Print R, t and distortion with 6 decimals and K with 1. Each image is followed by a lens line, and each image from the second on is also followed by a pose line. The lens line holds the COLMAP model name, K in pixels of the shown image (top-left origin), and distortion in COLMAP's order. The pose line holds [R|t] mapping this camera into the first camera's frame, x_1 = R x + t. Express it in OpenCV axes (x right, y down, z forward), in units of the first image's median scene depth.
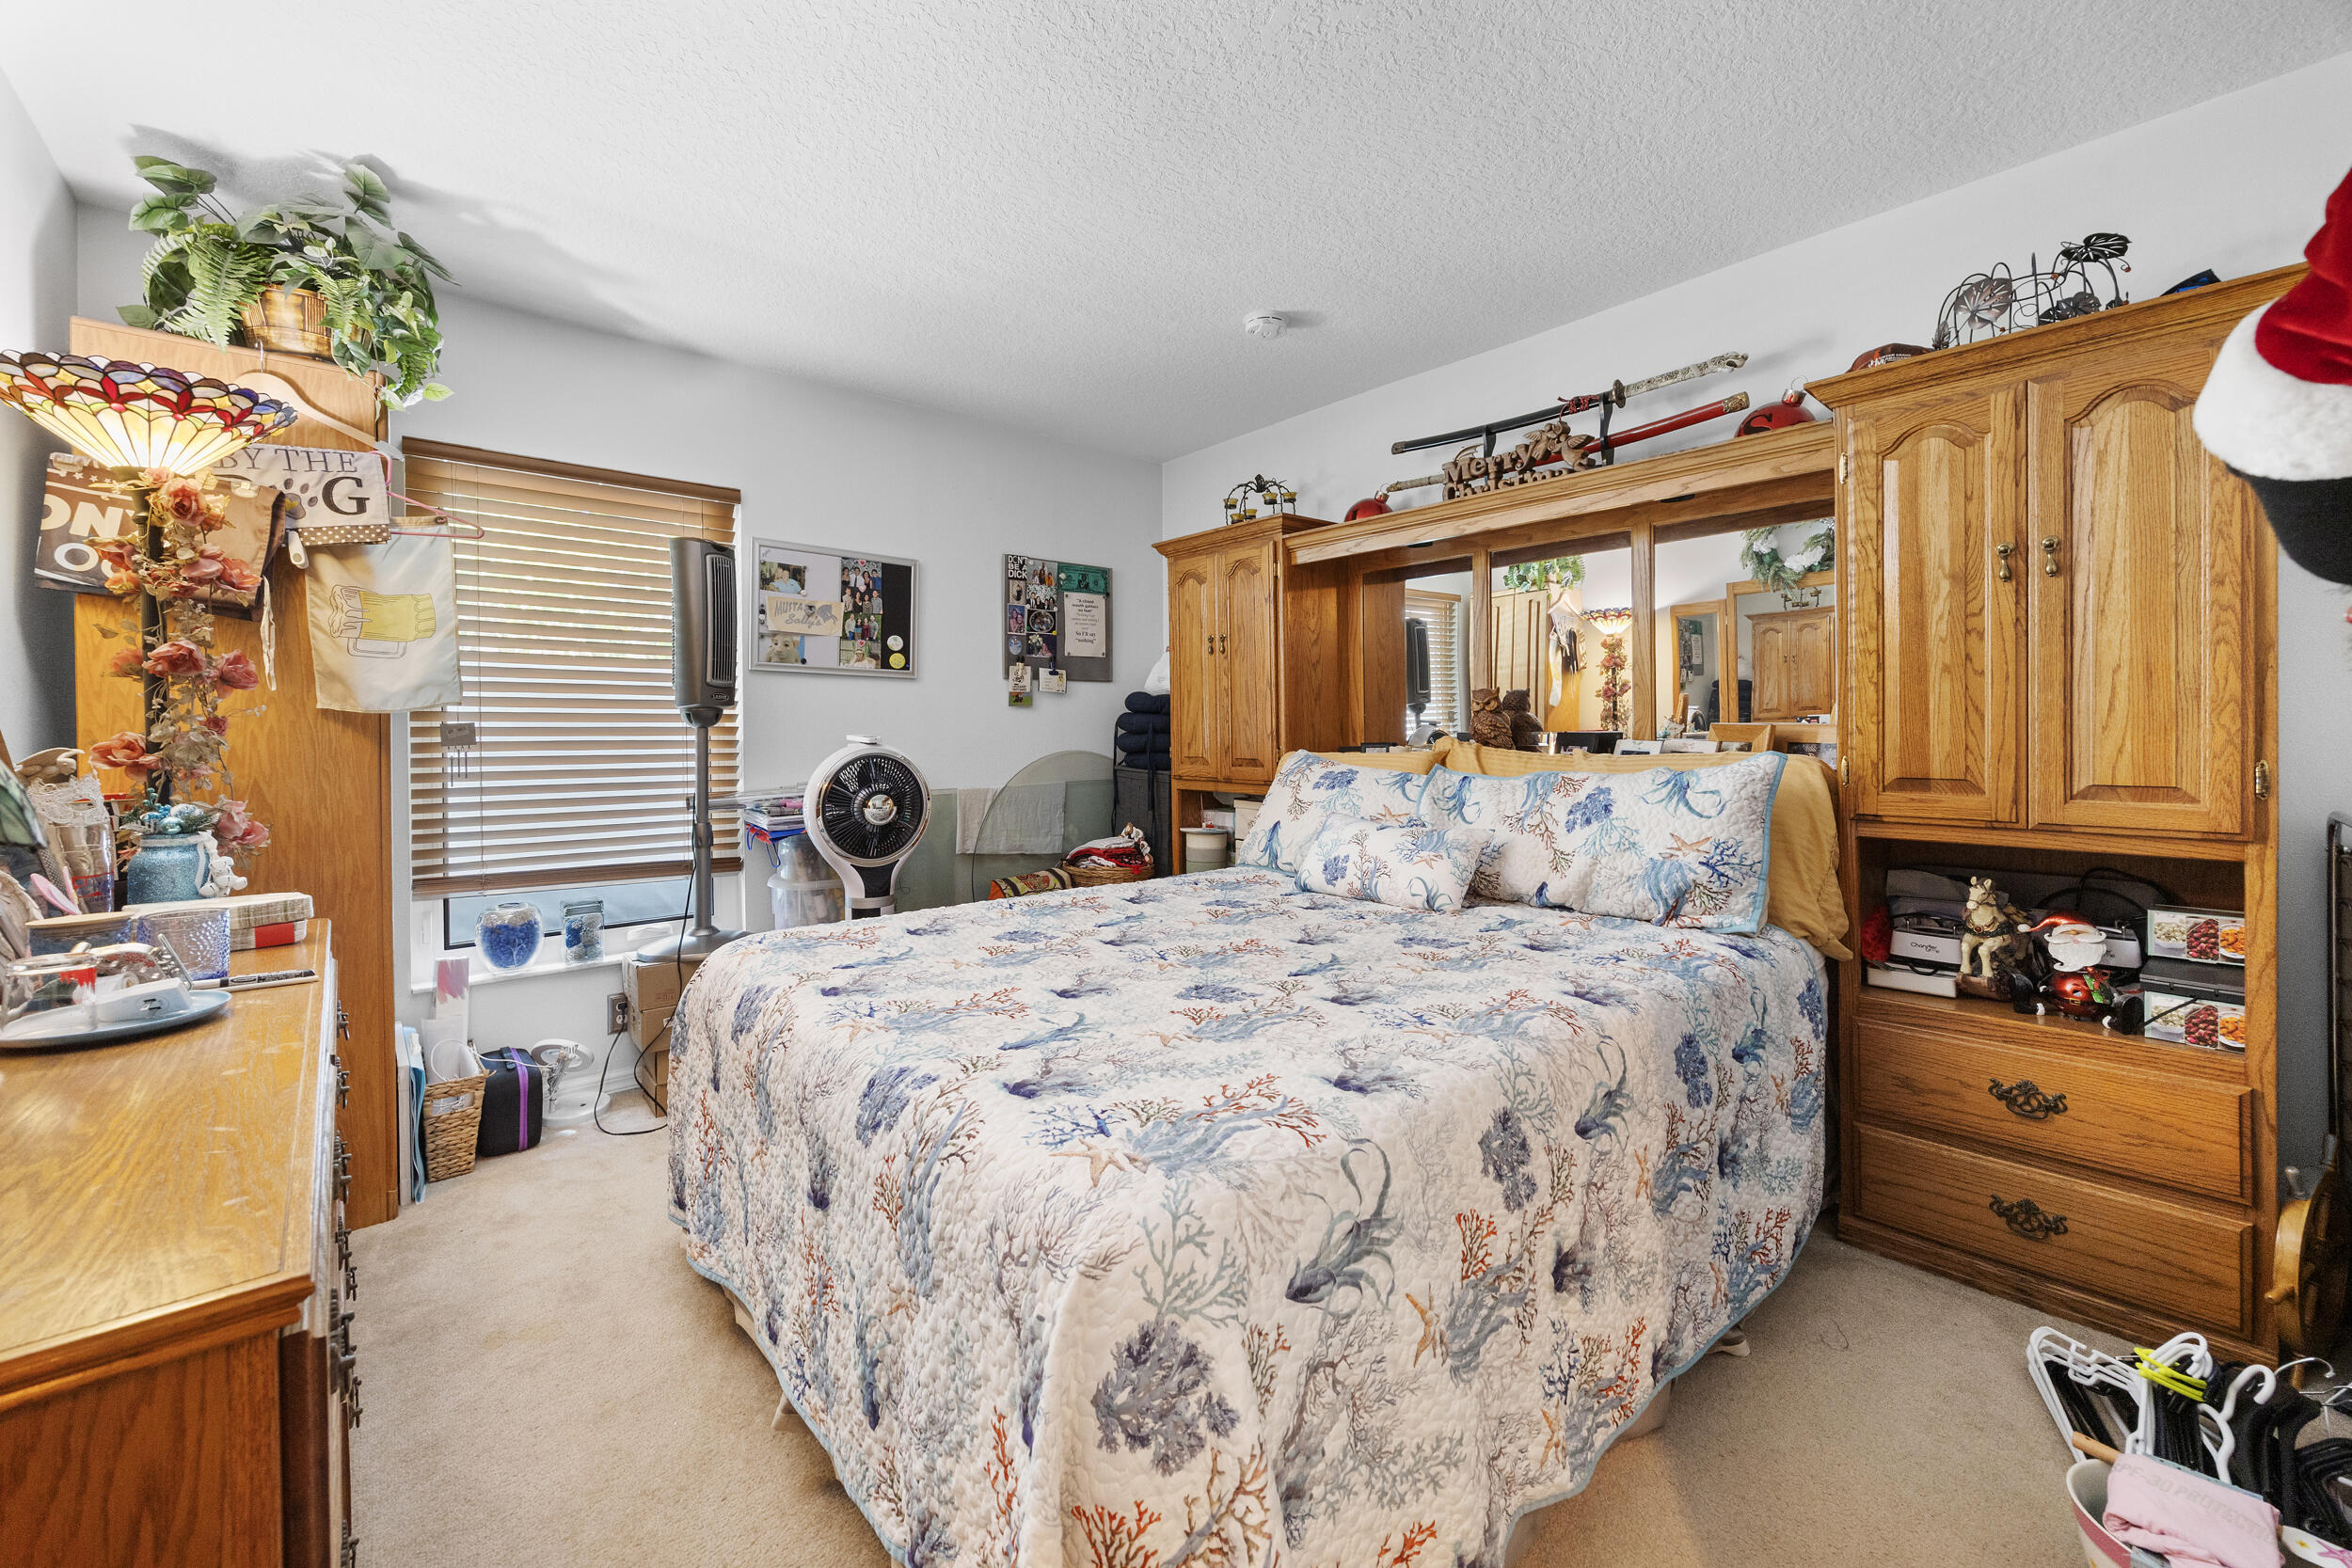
lens RADIAL K [[924.2, 0, 1158.3], [0, 924.2, 730.6], [0, 0, 1]] dist [0.001893, -0.000178]
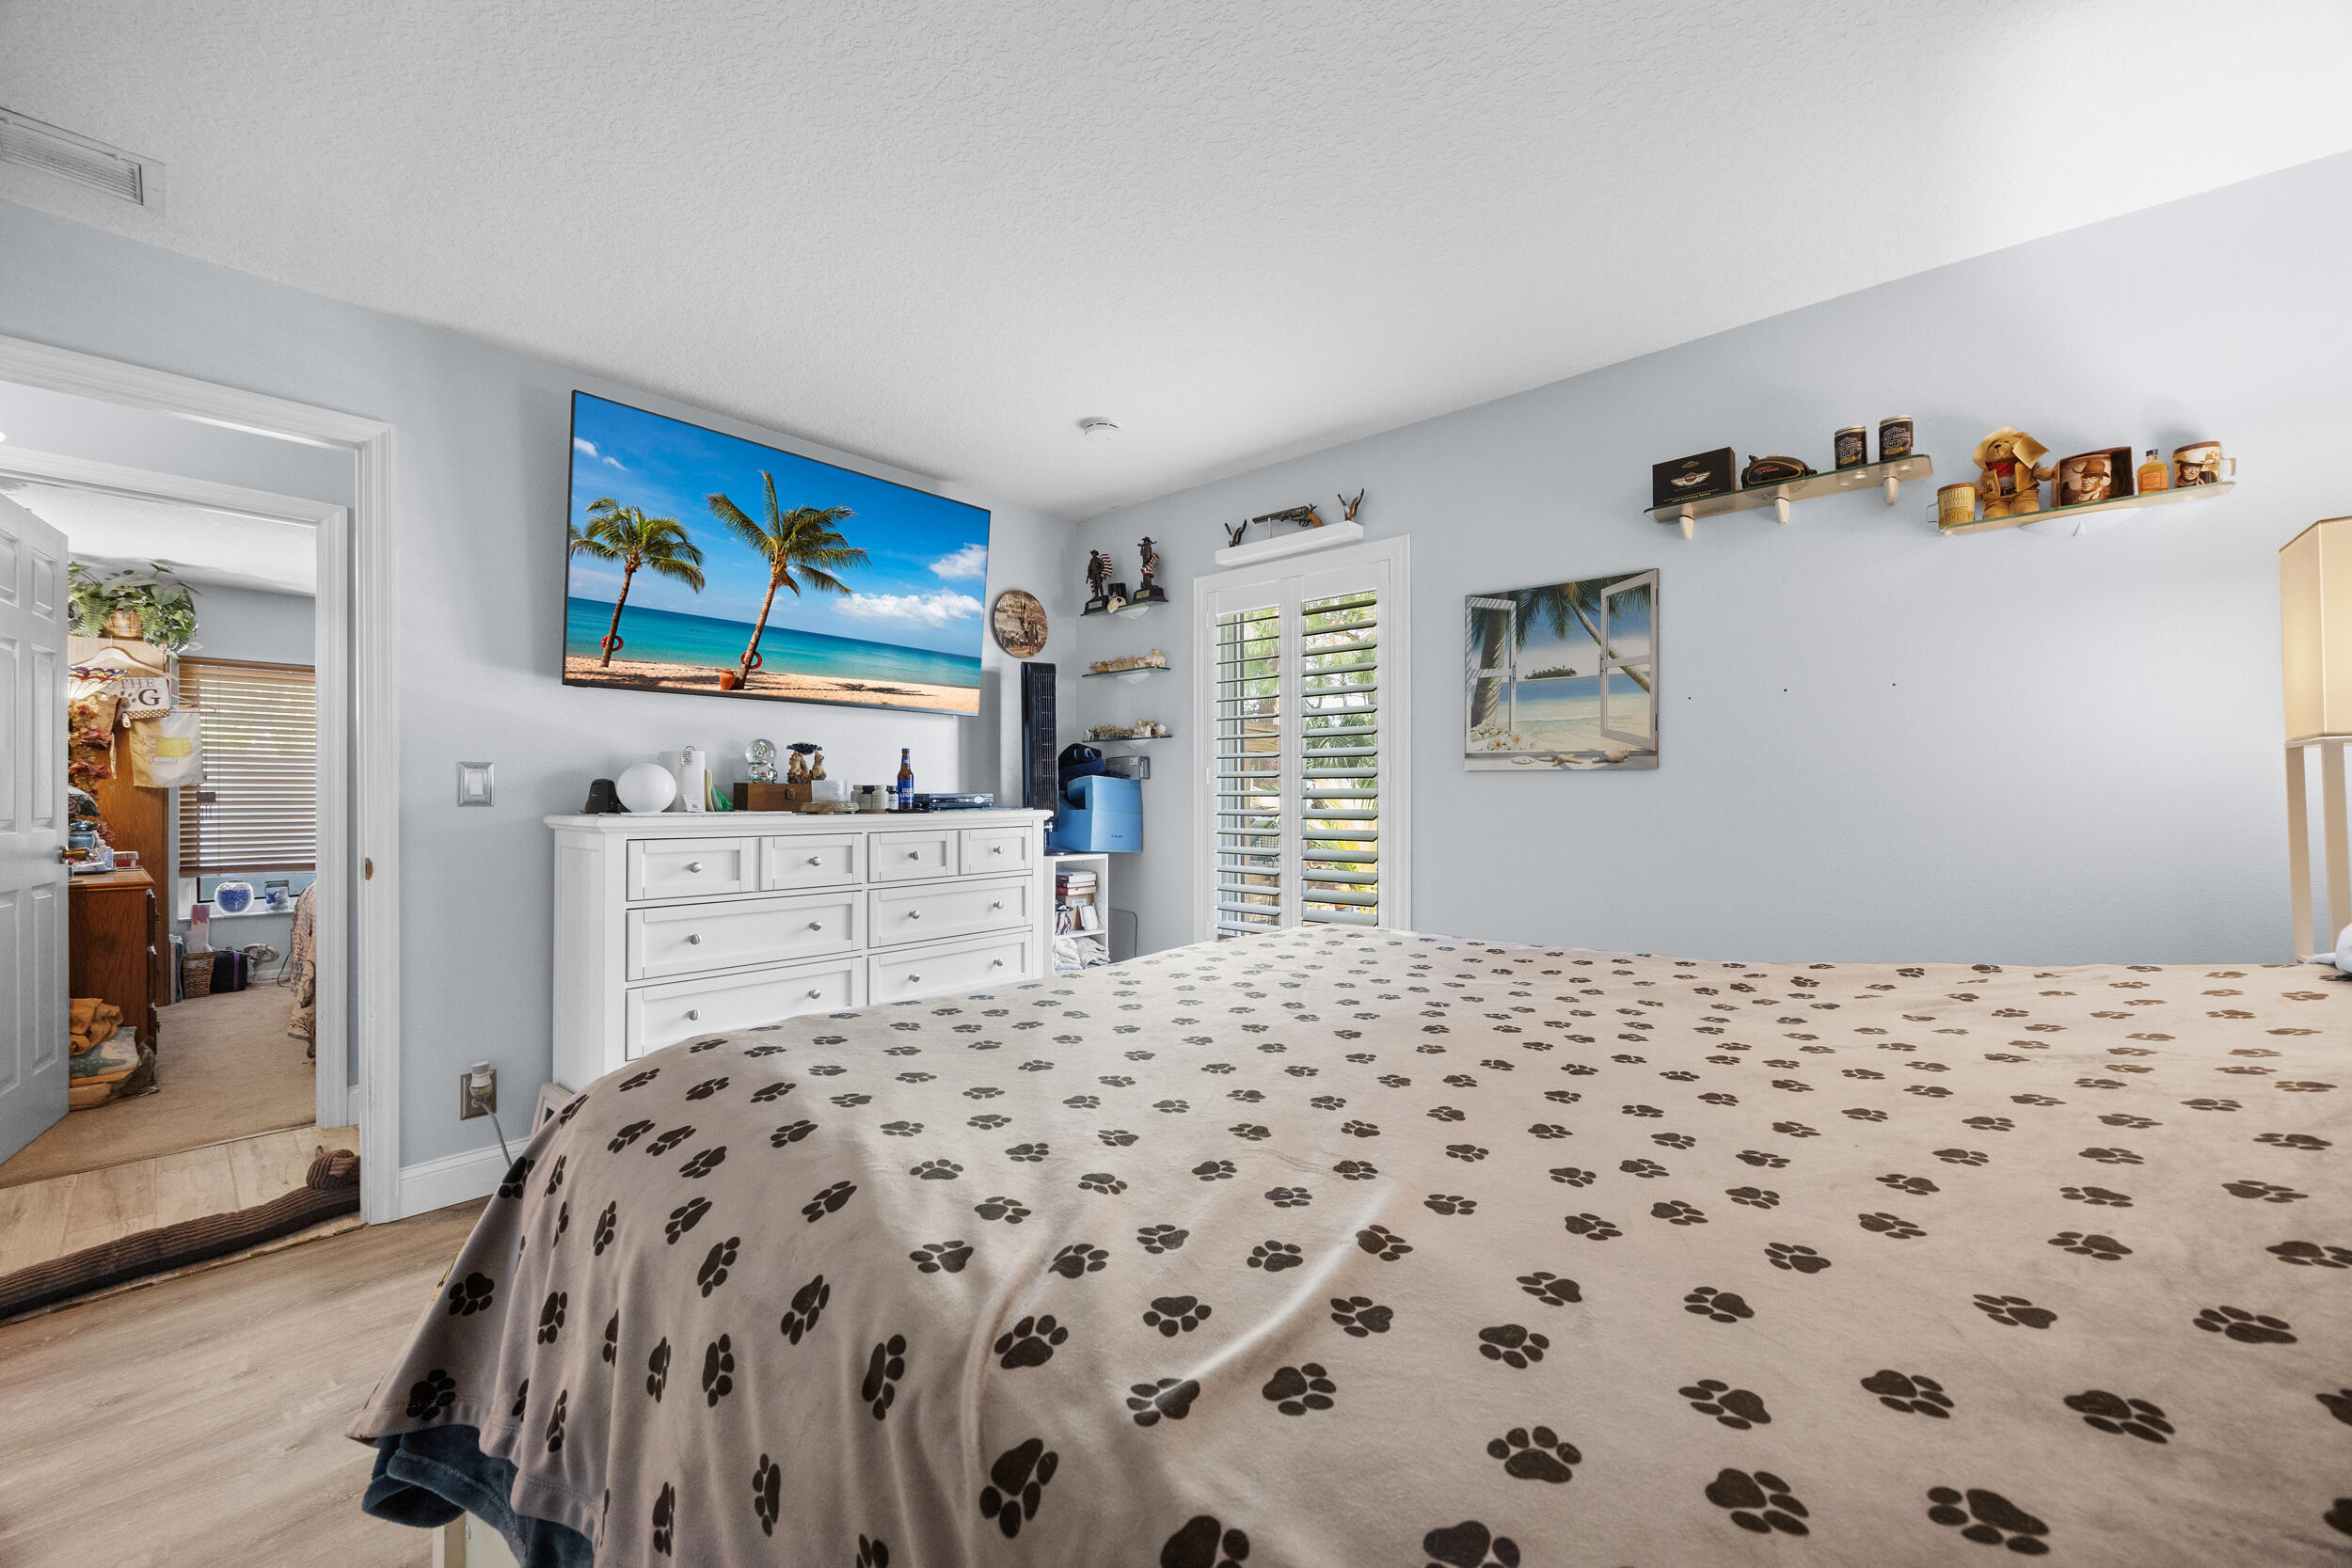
lens RADIAL K [[924.2, 0, 1182.9], [0, 924.2, 788.0], [0, 0, 1]] dist [0.001893, -0.000178]
pose [[0.990311, 0.003153, 0.138834, 1.419615], [-0.001136, 0.999893, -0.014603, 0.012829], [-0.138866, 0.014304, 0.990208, -1.718789]]
